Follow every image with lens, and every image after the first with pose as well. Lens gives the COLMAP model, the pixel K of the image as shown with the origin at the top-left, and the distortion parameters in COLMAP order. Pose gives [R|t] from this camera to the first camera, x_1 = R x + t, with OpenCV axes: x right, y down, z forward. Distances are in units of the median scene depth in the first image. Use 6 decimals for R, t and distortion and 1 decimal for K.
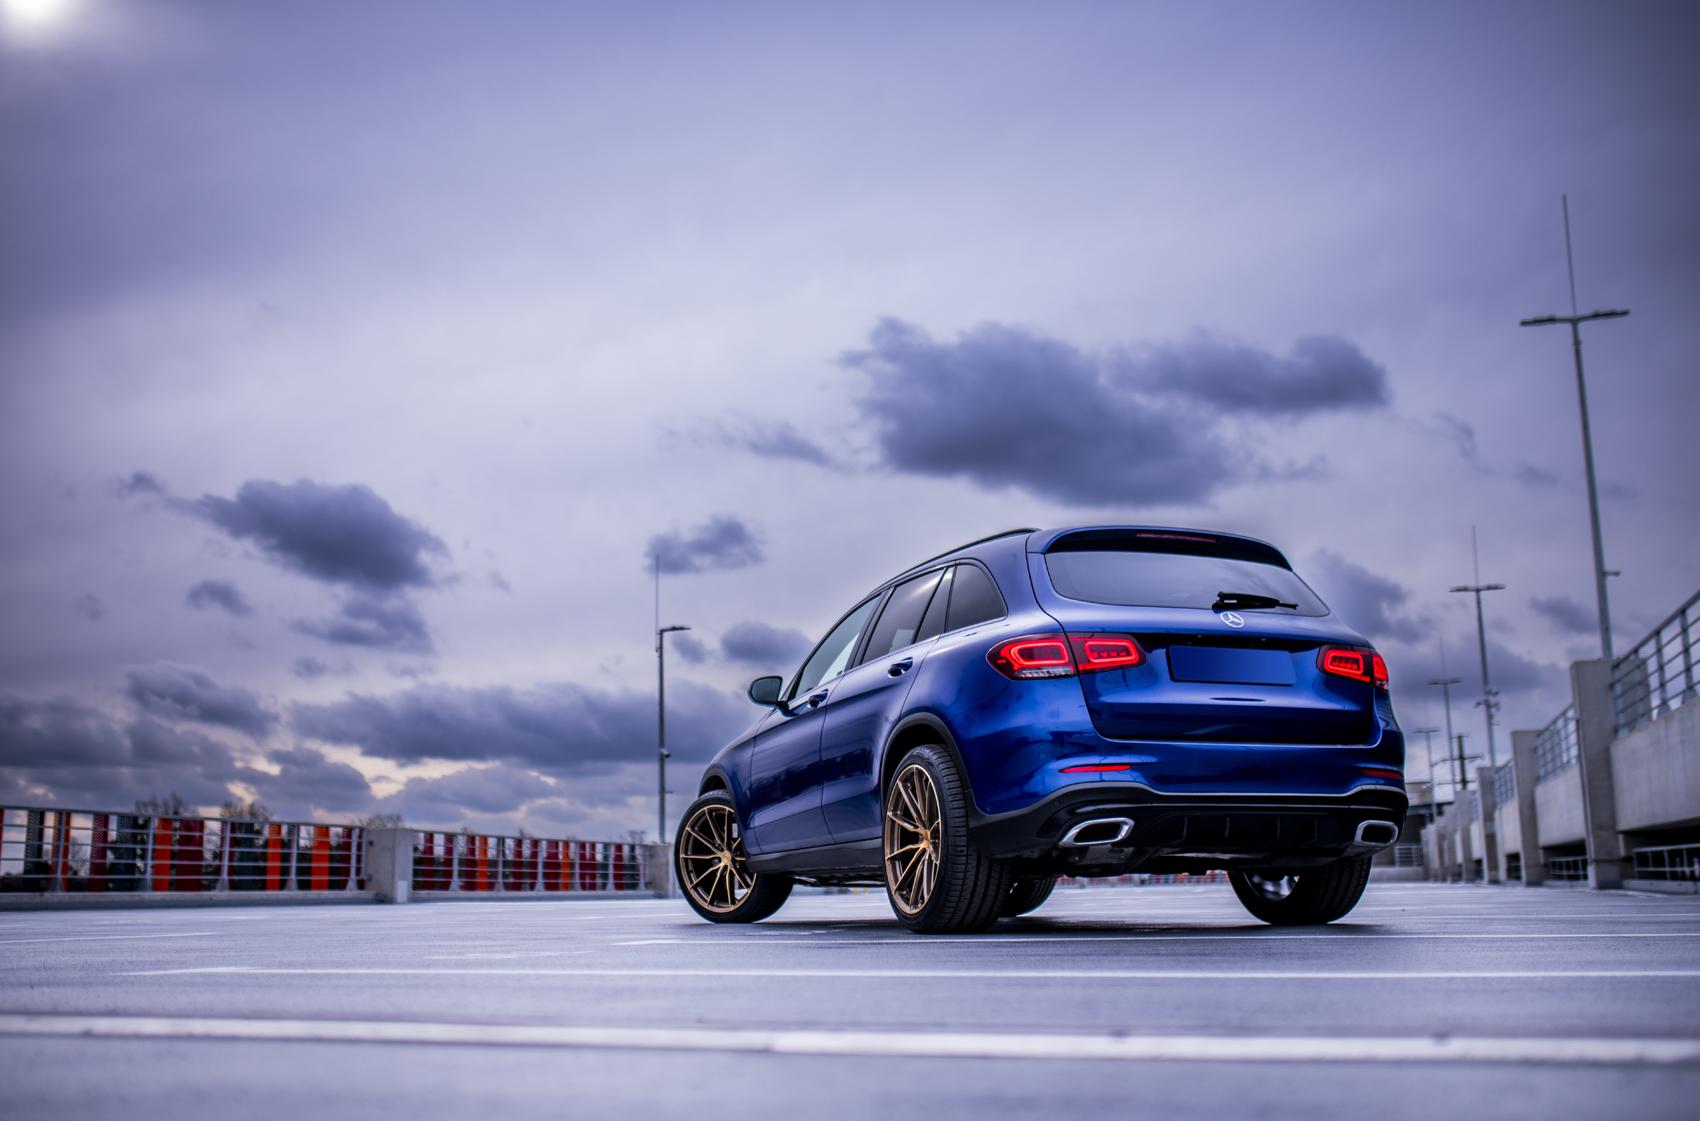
lens RADIAL K [[1695.0, 0, 856.1], [0, 1695.0, 558.4], [0, 0, 1]] dist [-0.042158, 0.033586]
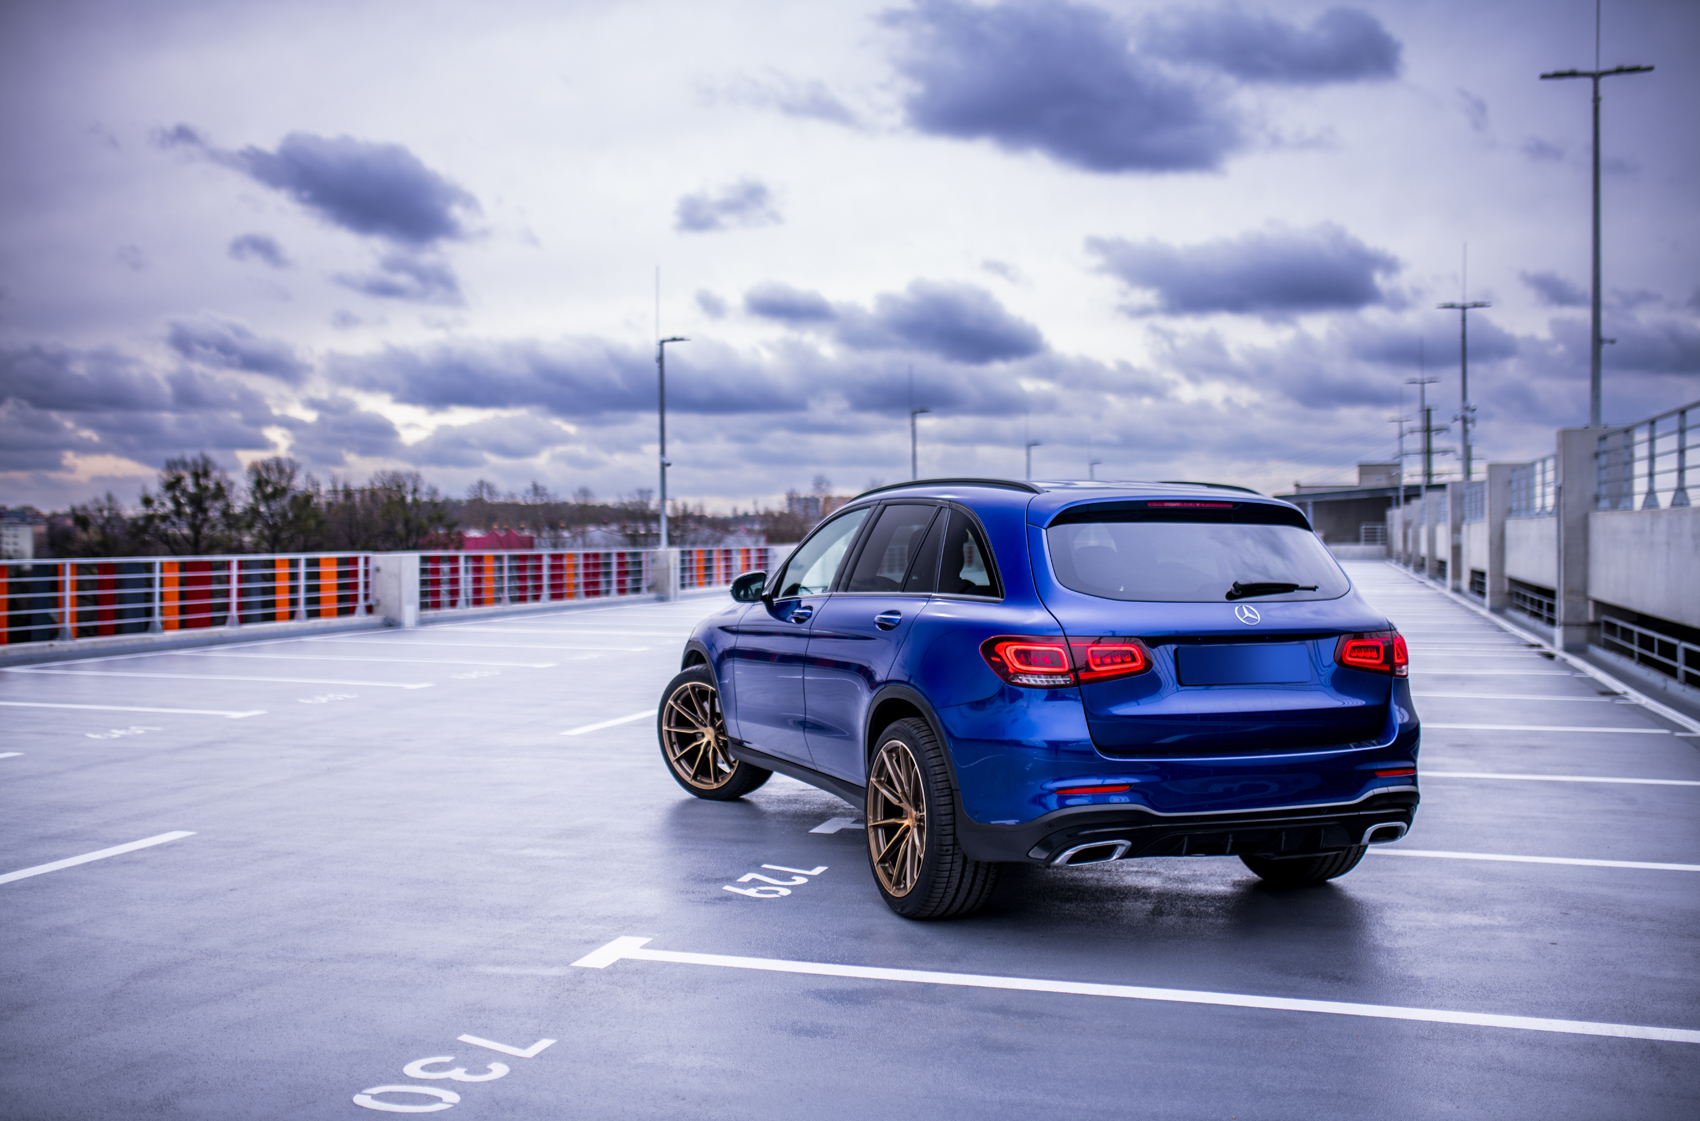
lens RADIAL K [[1618.3, 0, 864.2], [0, 1618.3, 555.3], [0, 0, 1]] dist [-0.038887, 0.014979]
pose [[0.999844, 0.015784, 0.007902, 0.002275], [-0.017047, 0.979604, 0.200213, -0.062585], [-0.004581, -0.200317, 0.979720, 0.053974]]
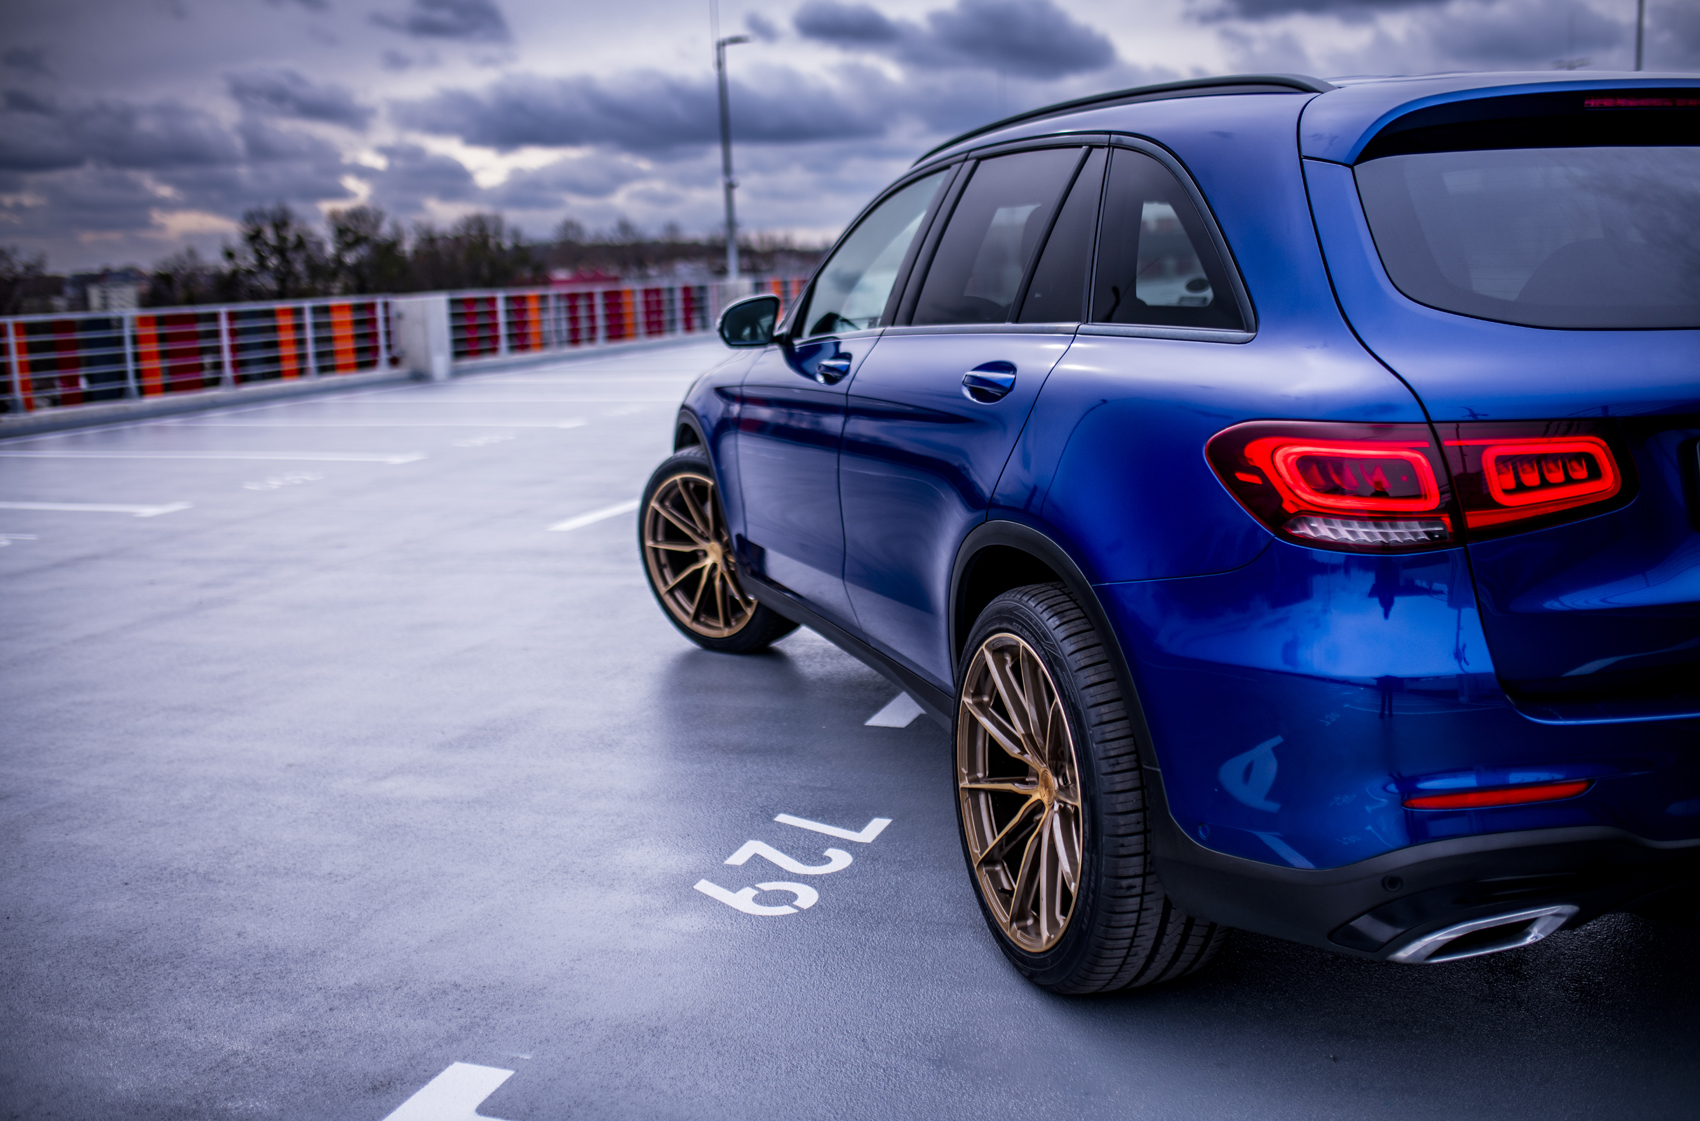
lens RADIAL K [[1618.3, 0, 864.2], [0, 1618.3, 555.3], [0, 0, 1]] dist [-0.038887, 0.014979]
pose [[0.998635, -0.011592, -0.050936, 0.005884], [0.029132, 0.932945, 0.358838, -0.021673], [0.043361, -0.359832, 0.932009, 0.235967]]
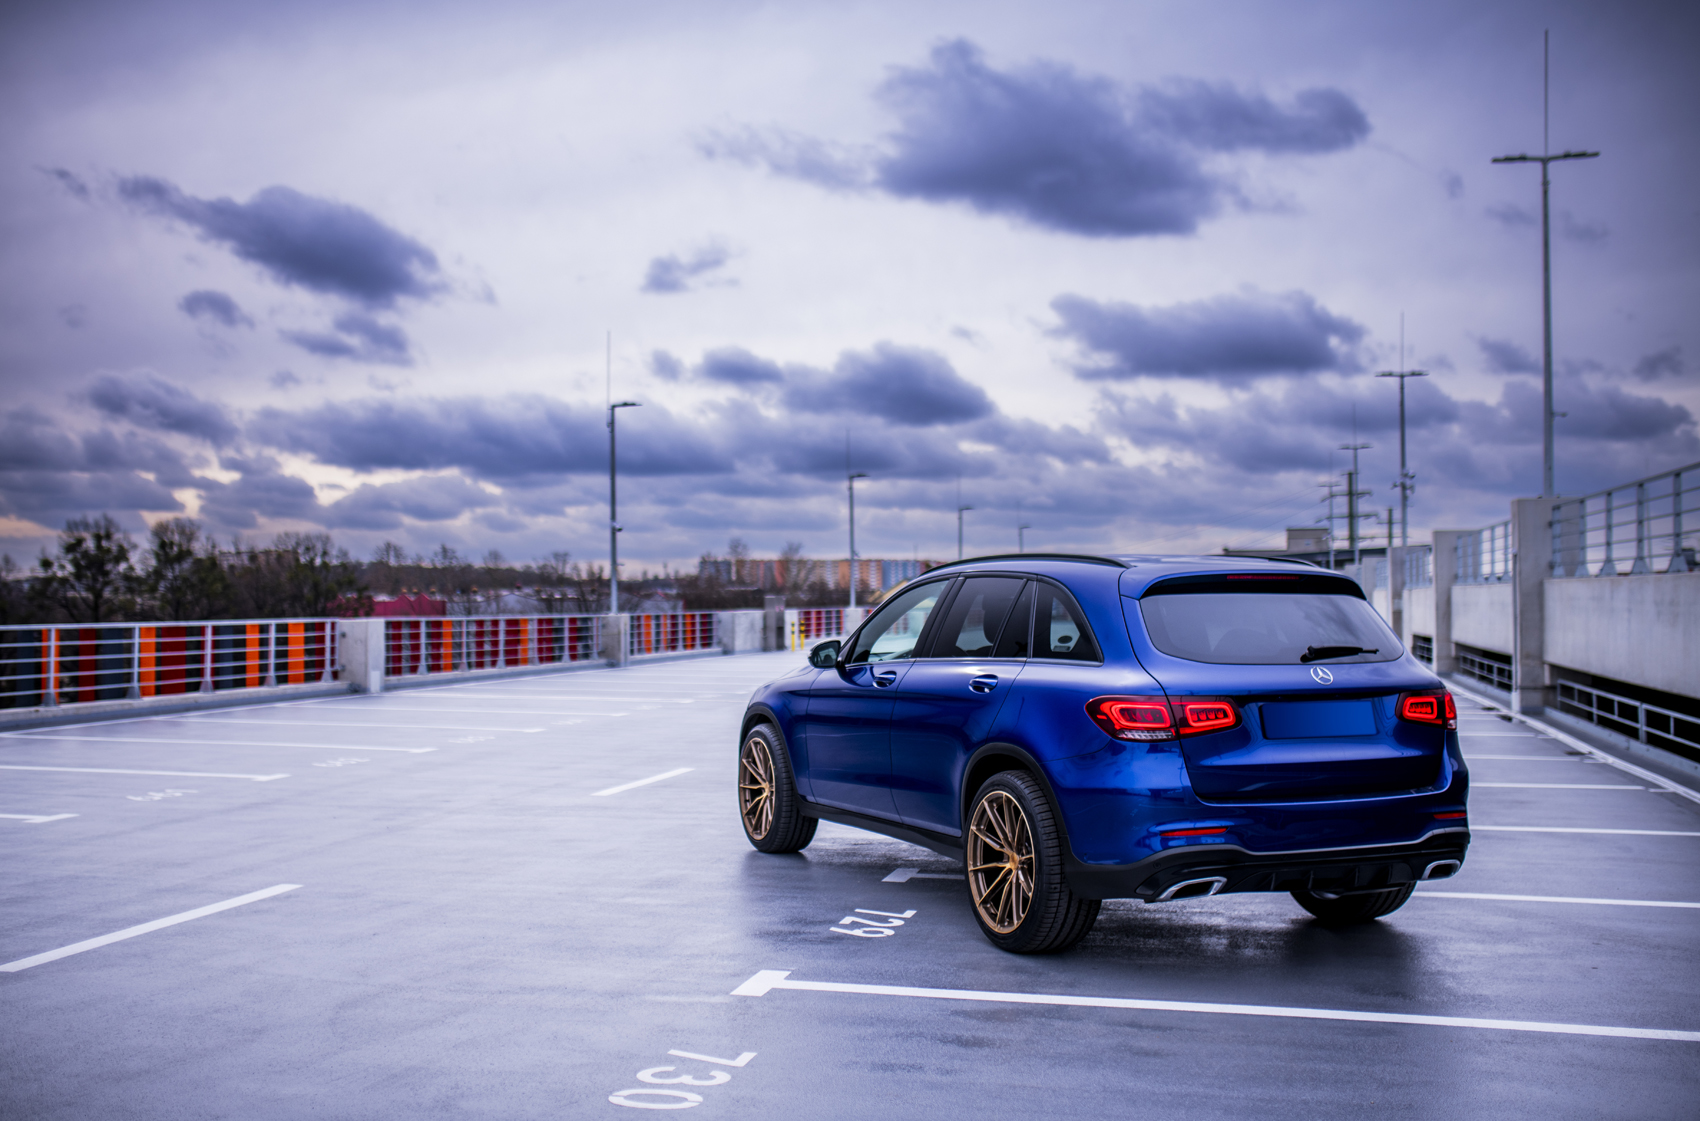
lens RADIAL K [[1652.6, 0, 850.0], [0, 1652.6, 560.5], [0, 0, 1]] dist [-0.036758, 0.032012]
pose [[0.998664, 0.017656, 0.048560, -0.043917], [-0.025402, 0.986161, 0.163835, -0.071656], [-0.044995, -0.164850, 0.985292, 0.009960]]
